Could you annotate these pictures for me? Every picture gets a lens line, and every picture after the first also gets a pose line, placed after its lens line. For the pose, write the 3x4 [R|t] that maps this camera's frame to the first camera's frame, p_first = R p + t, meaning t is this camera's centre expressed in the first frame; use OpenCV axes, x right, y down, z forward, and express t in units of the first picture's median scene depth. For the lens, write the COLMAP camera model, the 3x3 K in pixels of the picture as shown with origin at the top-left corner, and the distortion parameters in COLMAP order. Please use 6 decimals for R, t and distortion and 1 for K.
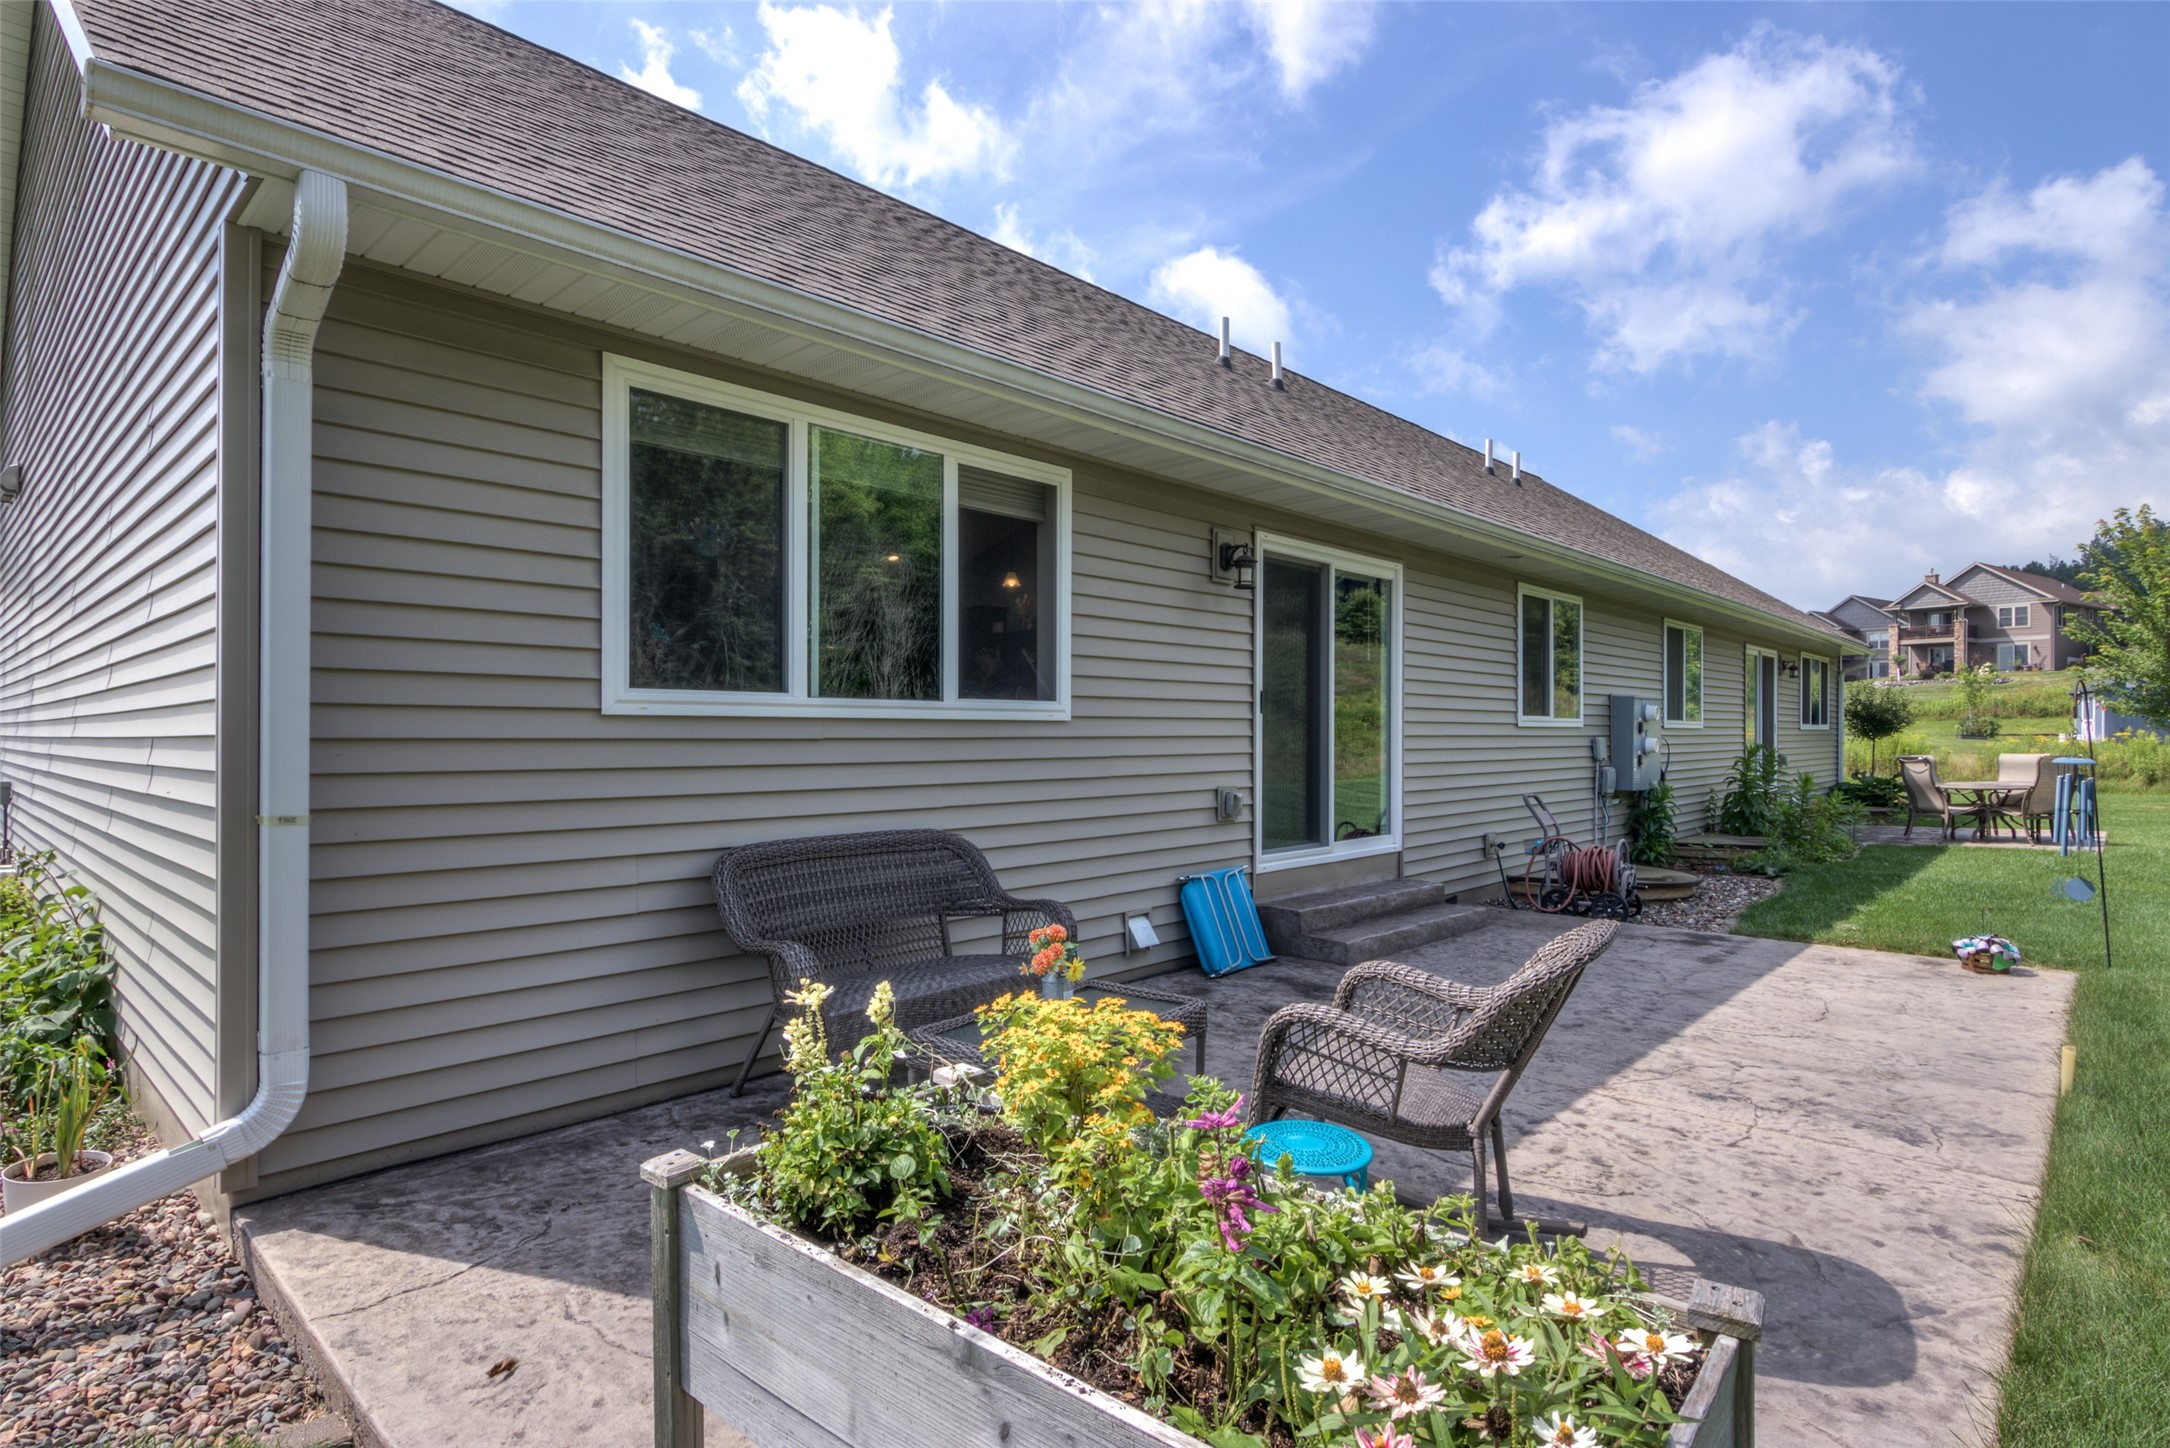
lens RADIAL K [[1108.4, 0, 1085.3], [0, 1108.4, 703.3], [0, 0, 1]] dist [0.000433, -0.007053]
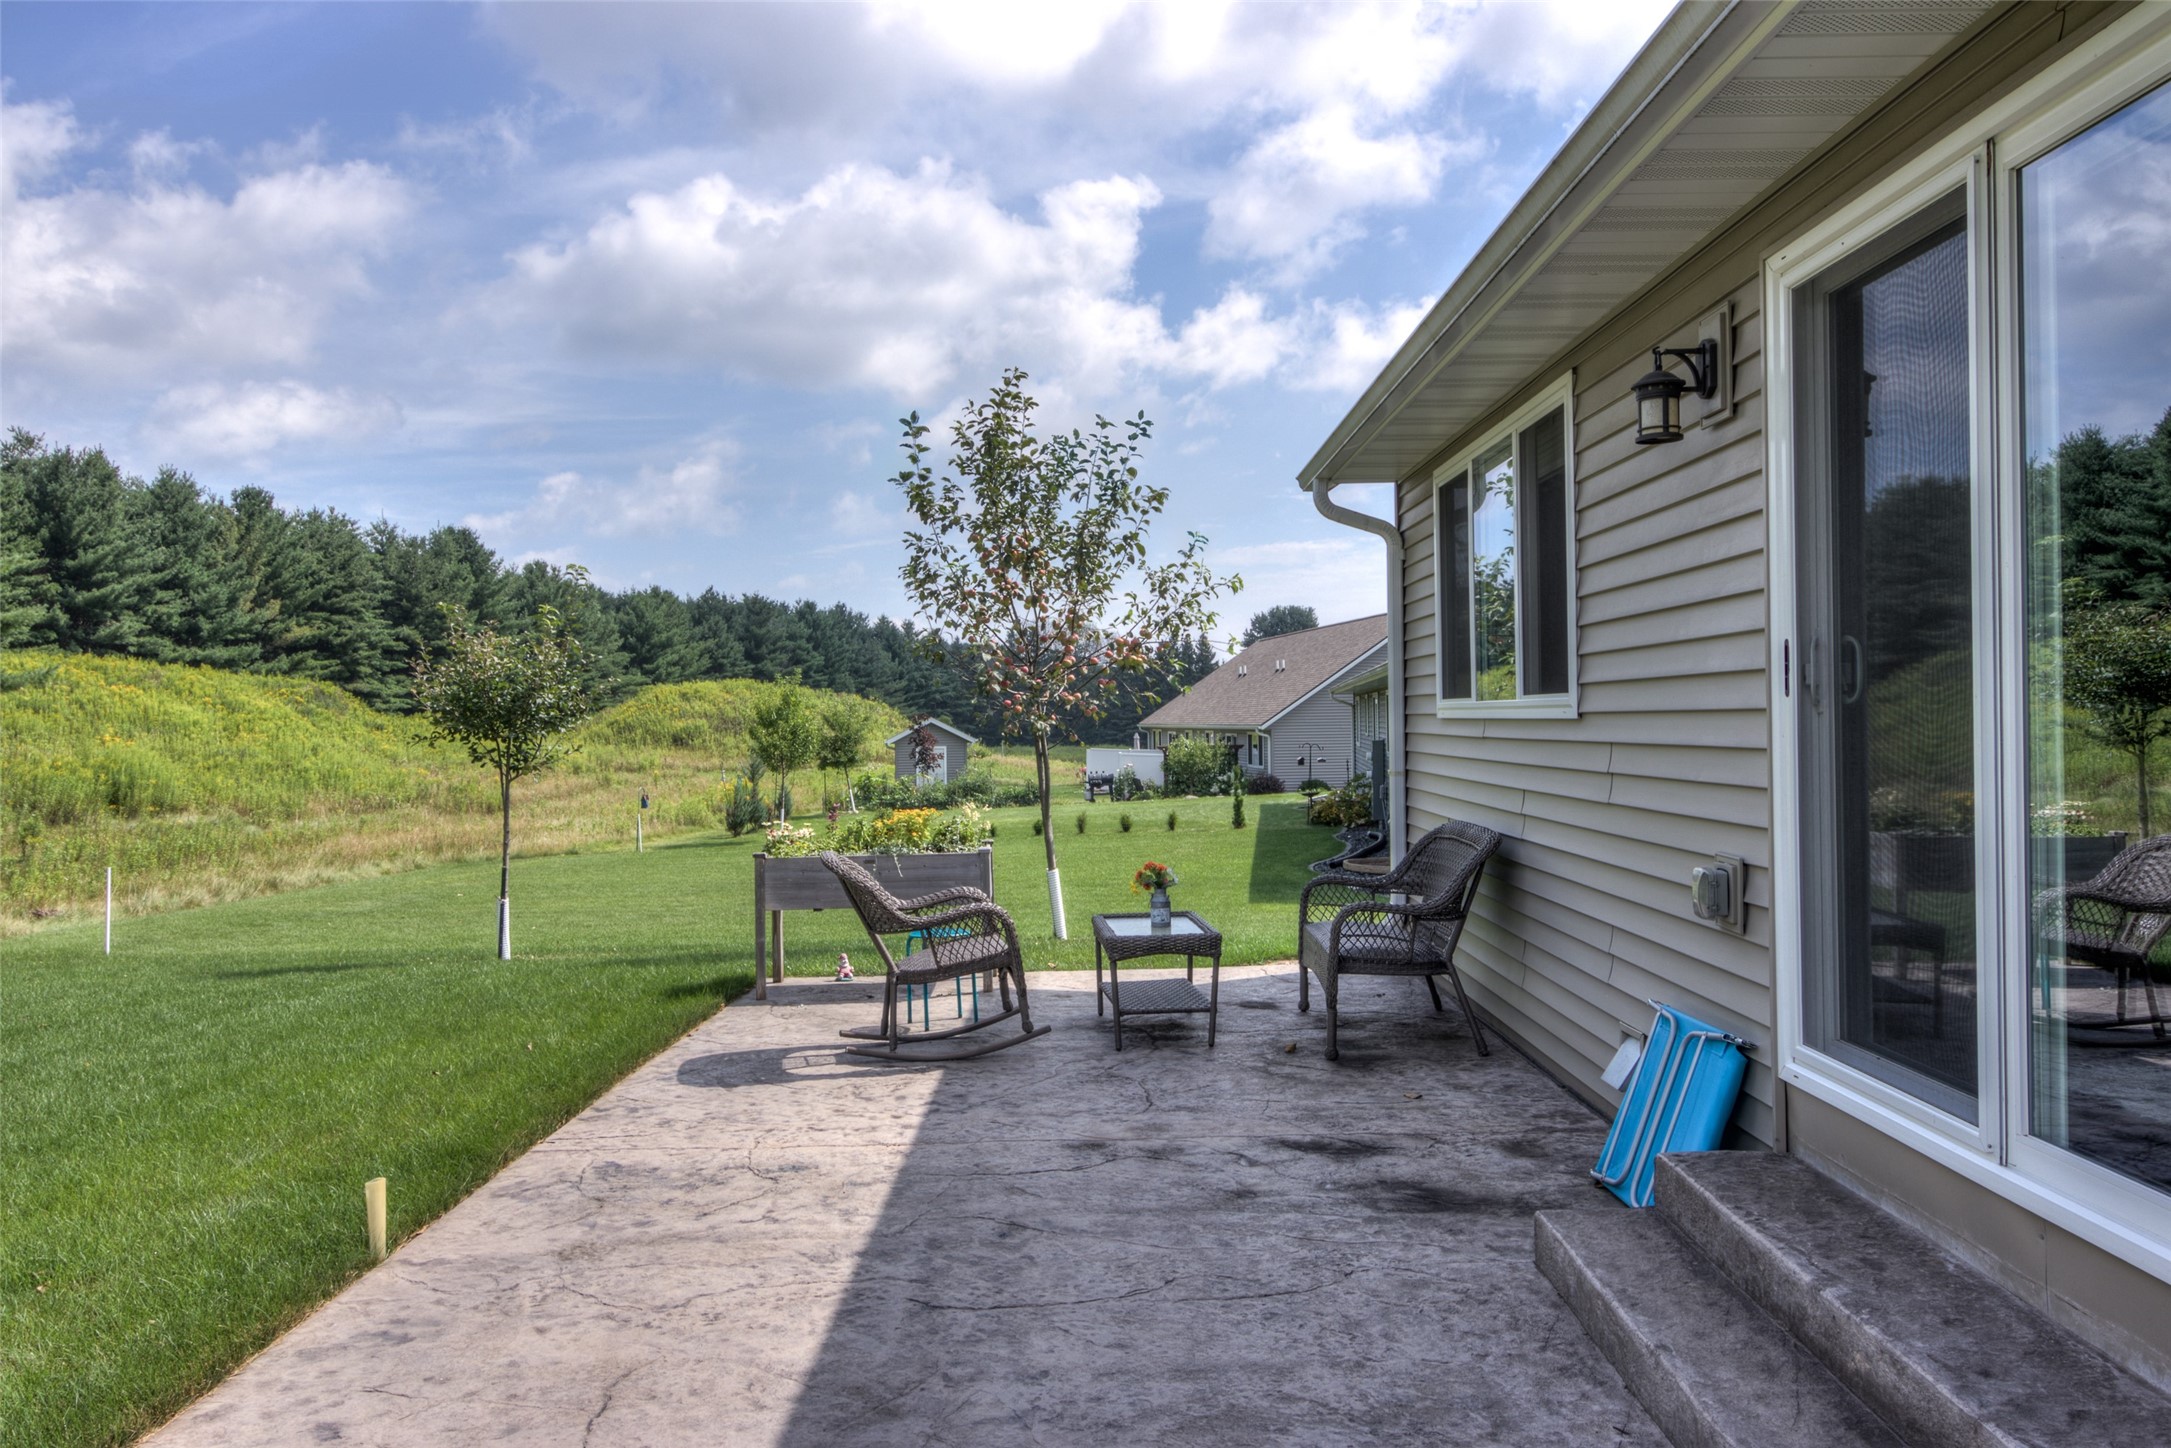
lens RADIAL K [[1567.0, 0, 1085.5], [0, 1567.0, 724.0], [0, 0, 1]] dist [-0.000801, -0.000236]
pose [[-0.735364, 0.010946, -0.677584, 0.906922], [0.031426, 0.999345, -0.017962, 0.027597], [0.676943, -0.034502, -0.735226, 1.530506]]
